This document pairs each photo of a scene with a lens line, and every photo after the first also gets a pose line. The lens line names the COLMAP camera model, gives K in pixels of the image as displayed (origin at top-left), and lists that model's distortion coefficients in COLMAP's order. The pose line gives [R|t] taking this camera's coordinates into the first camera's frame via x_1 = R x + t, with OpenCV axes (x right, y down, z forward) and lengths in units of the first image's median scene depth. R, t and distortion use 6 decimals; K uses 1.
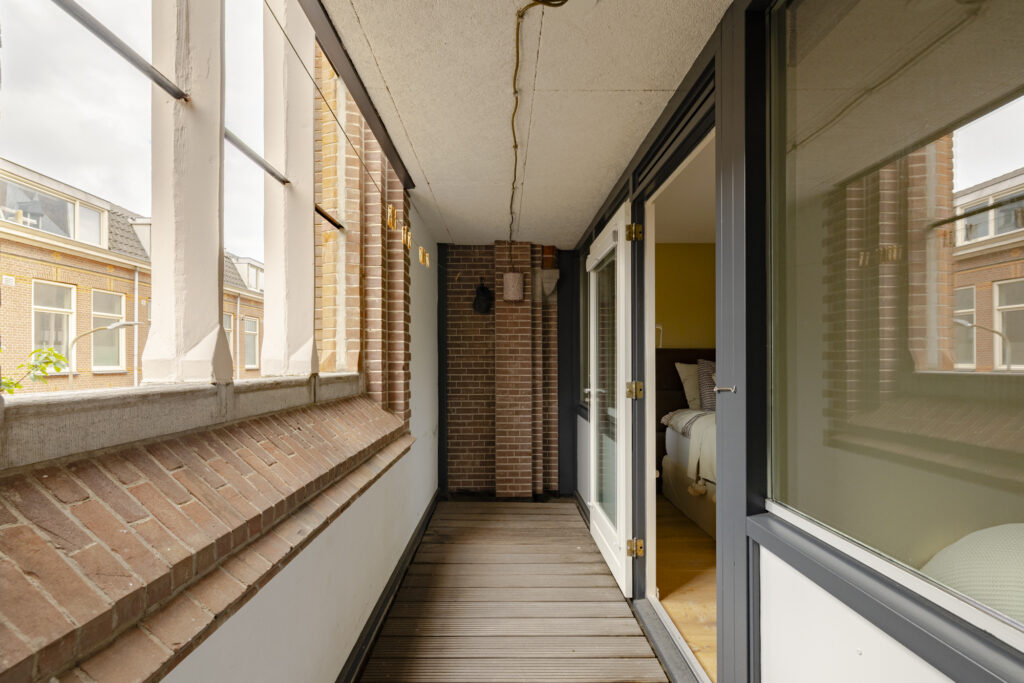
lens RADIAL K [[450.6, 0, 509.0], [0, 450.6, 360.8], [0, 0, 1]] dist [-0.000483, -0.000149]
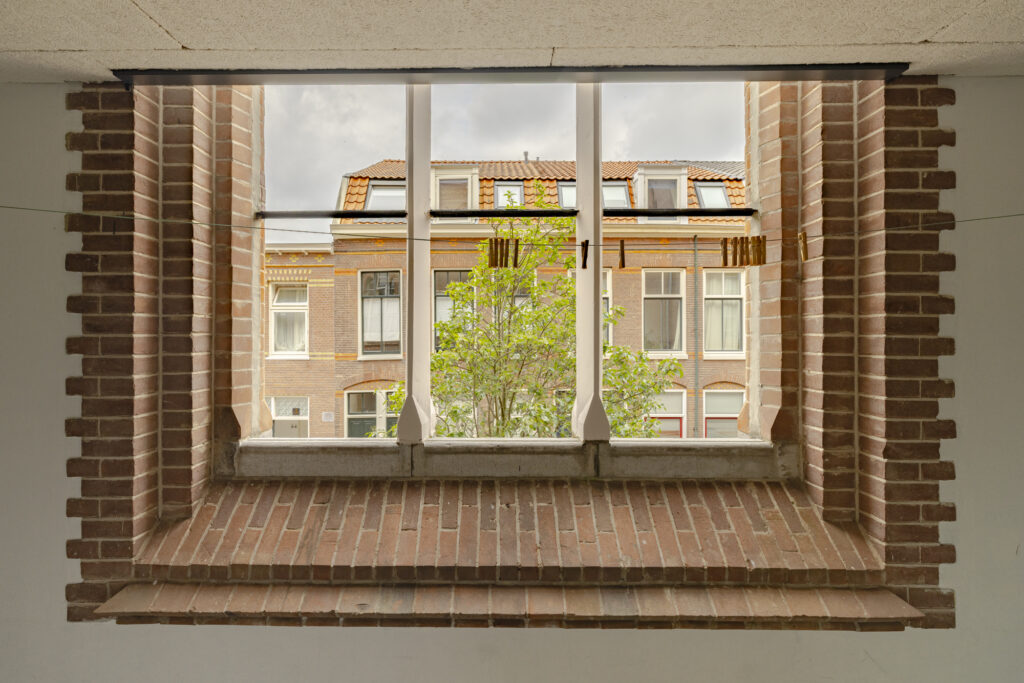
lens RADIAL K [[448.5, 0, 491.7], [0, 448.5, 338.0], [0, 0, 1]] dist [0.000925, 0.000664]
pose [[-0.021740, 0.002206, -0.999761, 0.422884], [0.002439, 0.999995, 0.002154, -0.180106], [0.999761, -0.002392, -0.021745, 0.973786]]
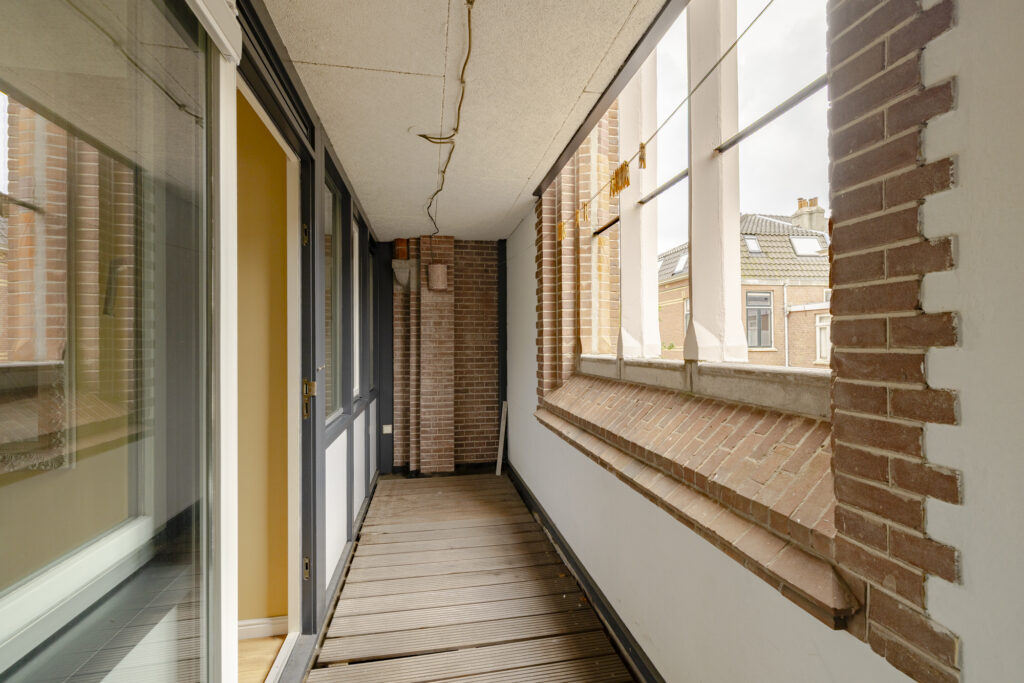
lens RADIAL K [[440.2, 0, 512.0], [0, 440.2, 341.5], [0, 0, 1]] dist [-0.000199, -0.000061]
pose [[-0.984956, 0.005789, -0.172711, 0.084261], [0.007883, 0.999903, -0.011440, -0.001017], [0.172628, -0.012629, -0.984906, 2.110261]]
